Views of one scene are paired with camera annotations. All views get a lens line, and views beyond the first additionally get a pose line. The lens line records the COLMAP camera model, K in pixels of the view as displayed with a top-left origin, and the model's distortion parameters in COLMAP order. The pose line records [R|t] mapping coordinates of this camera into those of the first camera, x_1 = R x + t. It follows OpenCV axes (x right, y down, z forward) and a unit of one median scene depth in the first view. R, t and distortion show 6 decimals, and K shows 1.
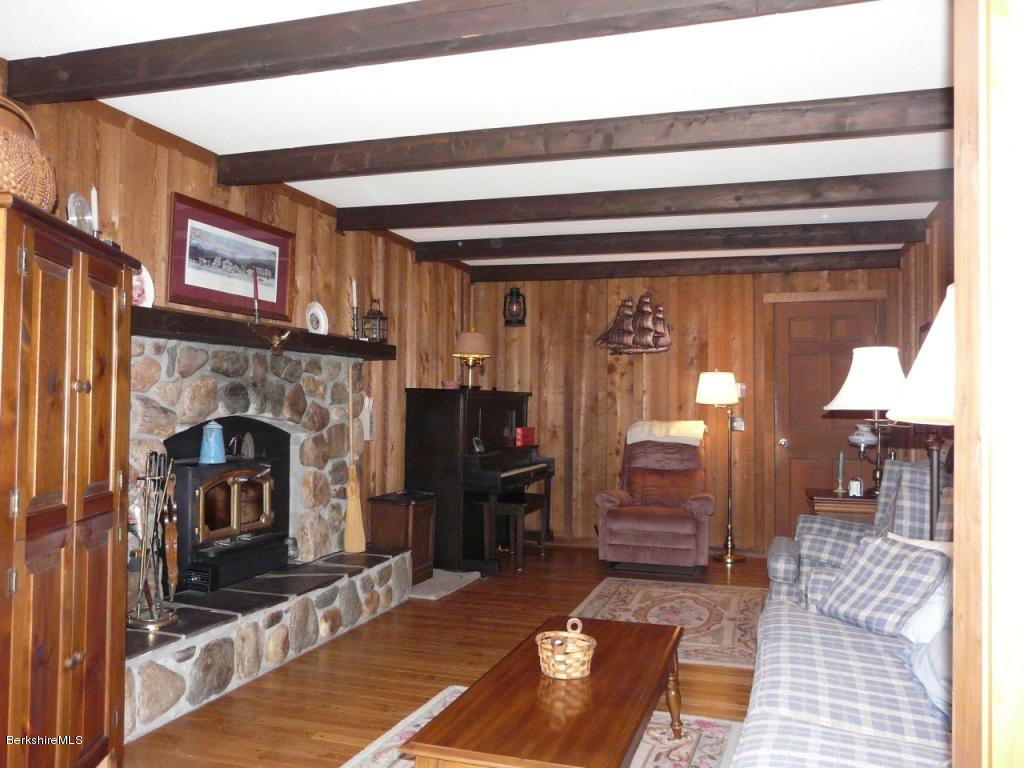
lens RADIAL K [[864.6, 0, 512.0], [0, 864.6, 384.0], [0, 0, 1]] dist [-0.095974, 0.125187]
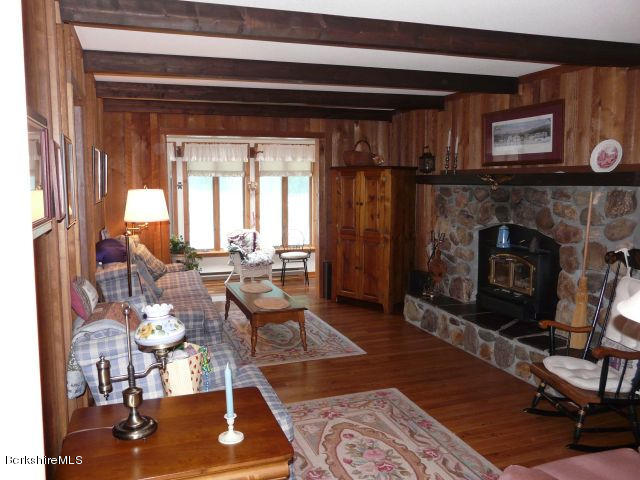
lens RADIAL K [[540.4, 0, 320.0], [0, 540.4, 240.0], [0, 0, 1]] dist [-0.095974, 0.125187]
pose [[-0.801475, 0.057909, -0.595218, 0.649255], [0.007027, 0.996144, 0.087453, -0.028724], [0.597988, 0.065908, -0.798791, 1.624834]]
